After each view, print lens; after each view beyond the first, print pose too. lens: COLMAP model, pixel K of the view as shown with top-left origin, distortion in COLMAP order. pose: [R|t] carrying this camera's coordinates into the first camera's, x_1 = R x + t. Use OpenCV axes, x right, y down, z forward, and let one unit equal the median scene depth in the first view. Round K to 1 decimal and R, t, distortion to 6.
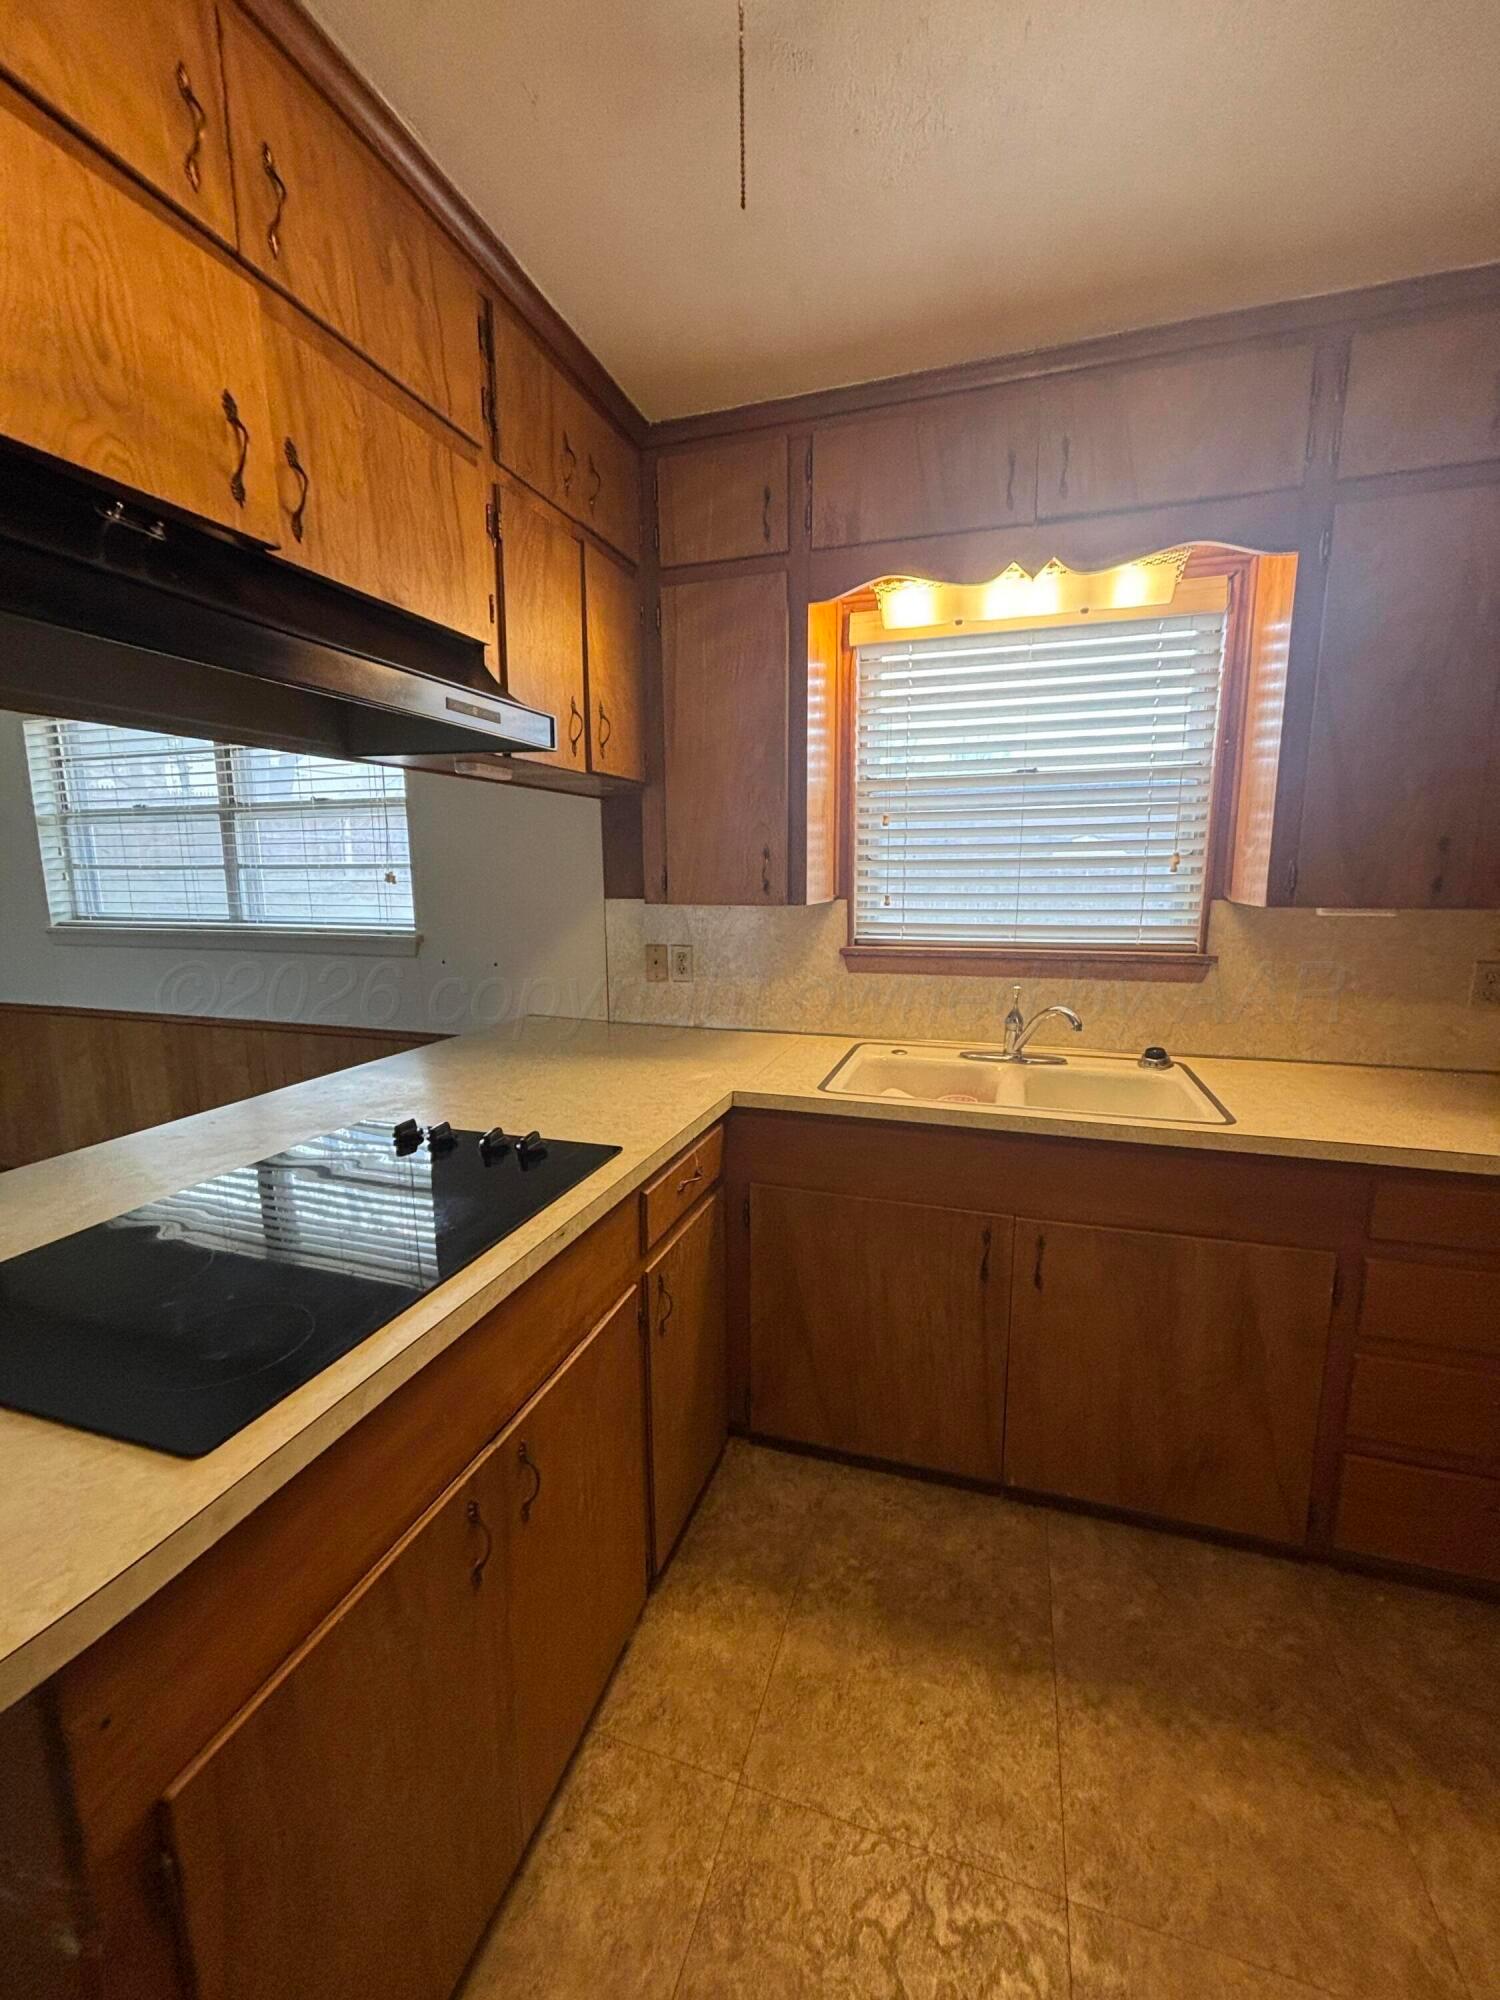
lens RADIAL K [[793.0, 0, 750.0], [0, 793.0, 1000.0], [0, 0, 1]] dist [0.002375, -0.003616]
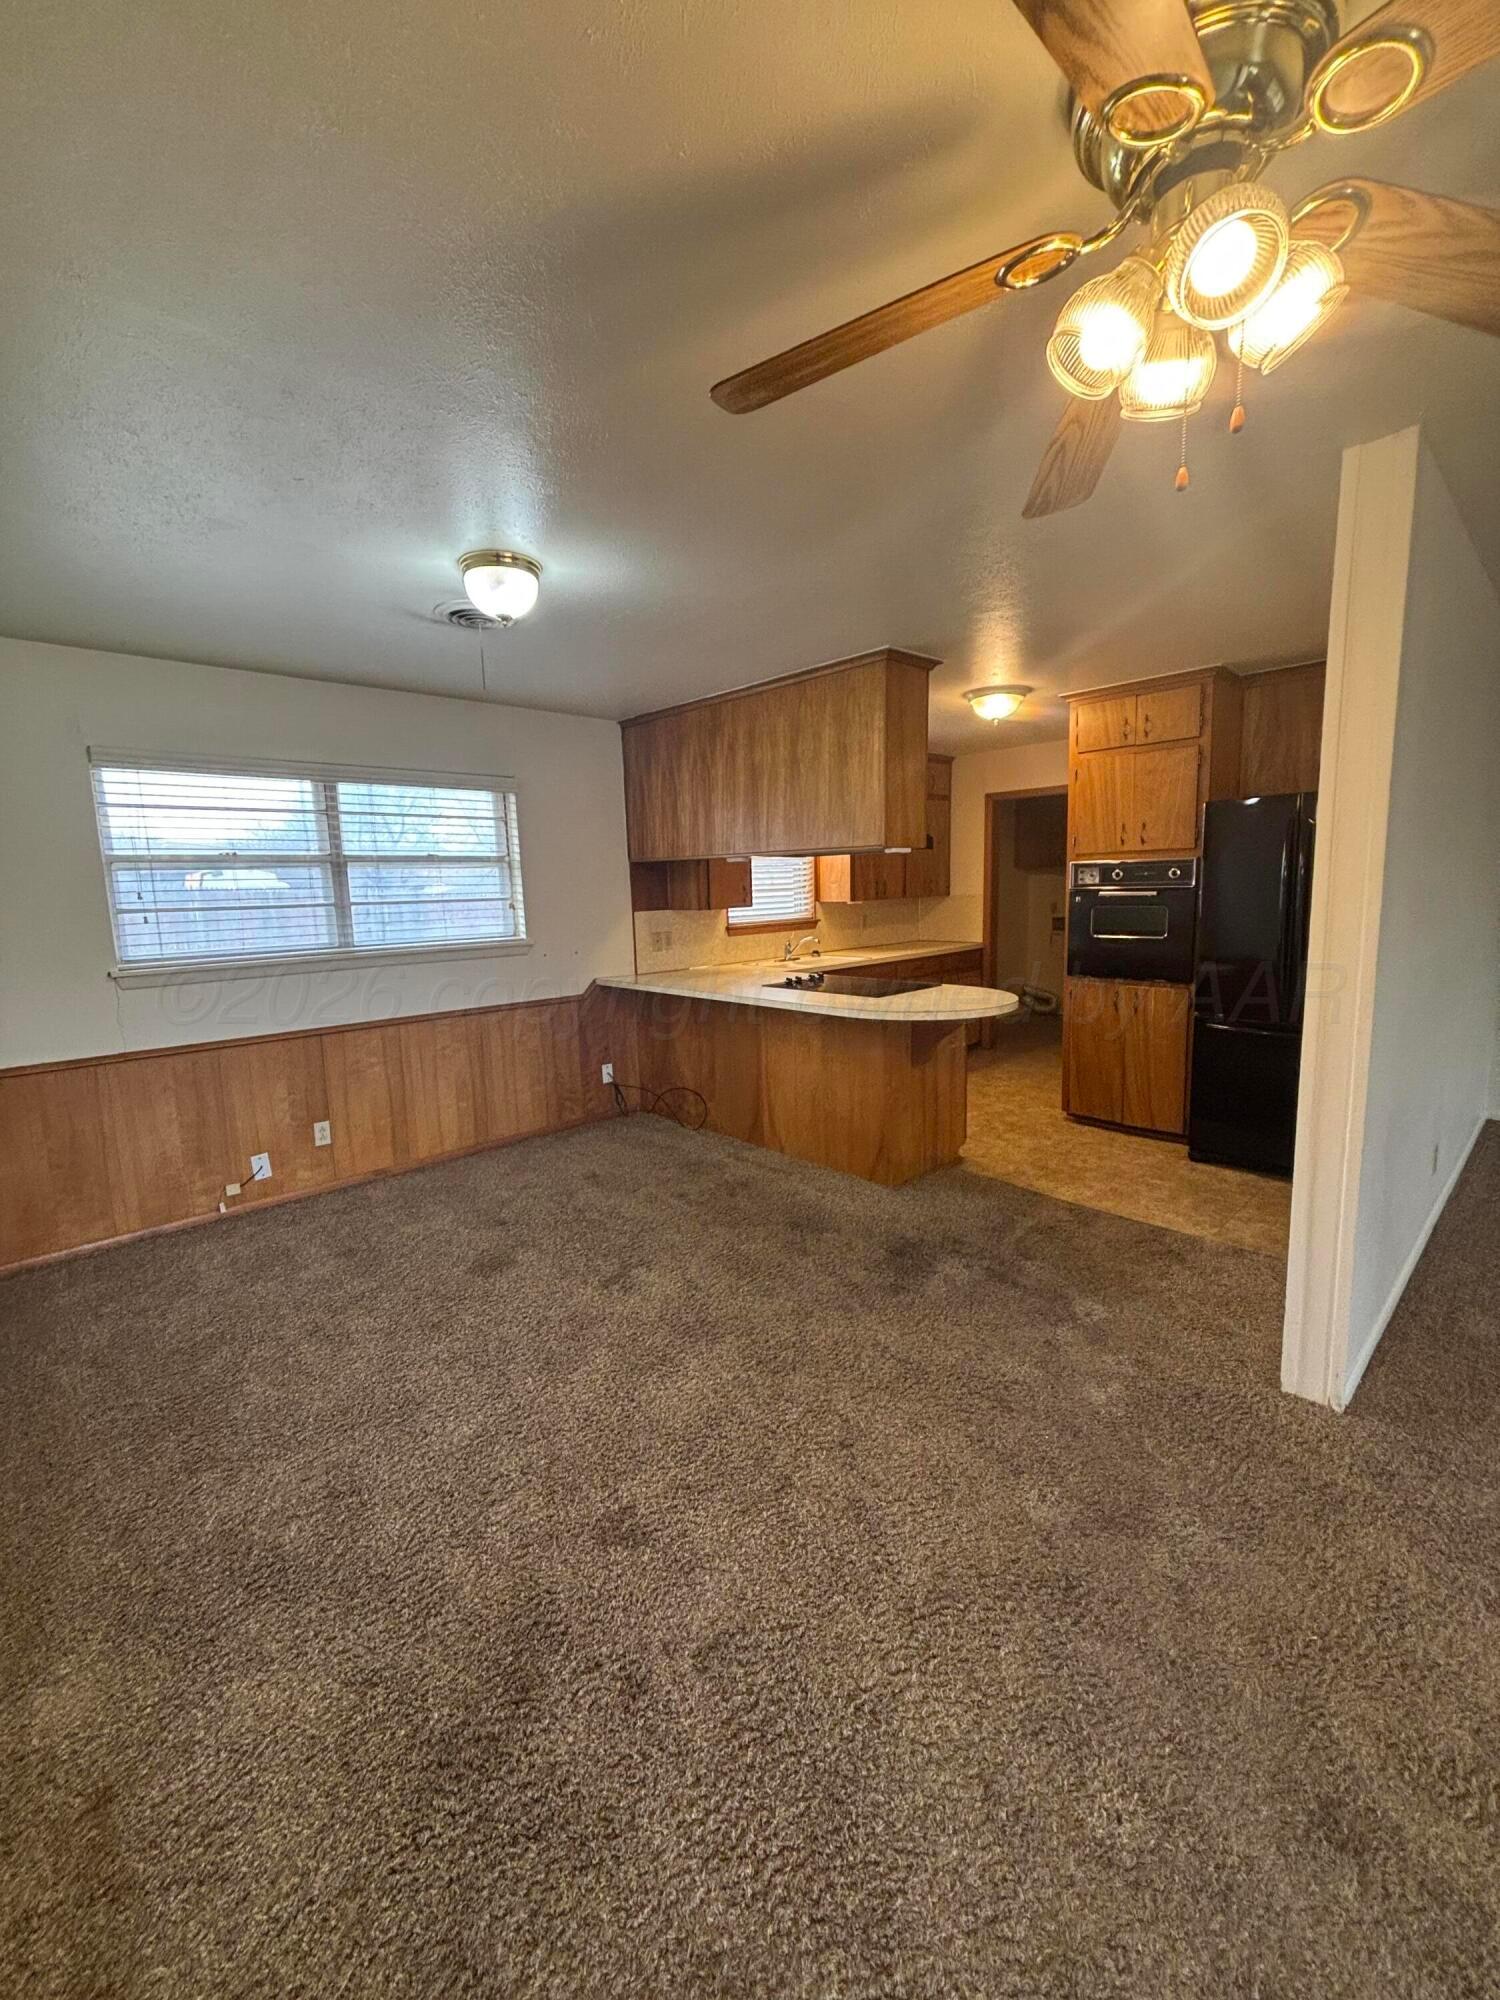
lens RADIAL K [[793.0, 0, 750.0], [0, 793.0, 1000.0], [0, 0, 1]] dist [0.002375, -0.003616]
pose [[0.507395, -0.129947, 0.851859, -1.780042], [0.172606, 0.983856, 0.047273, 0.047781], [-0.844250, 0.123050, 0.521633, -0.266115]]
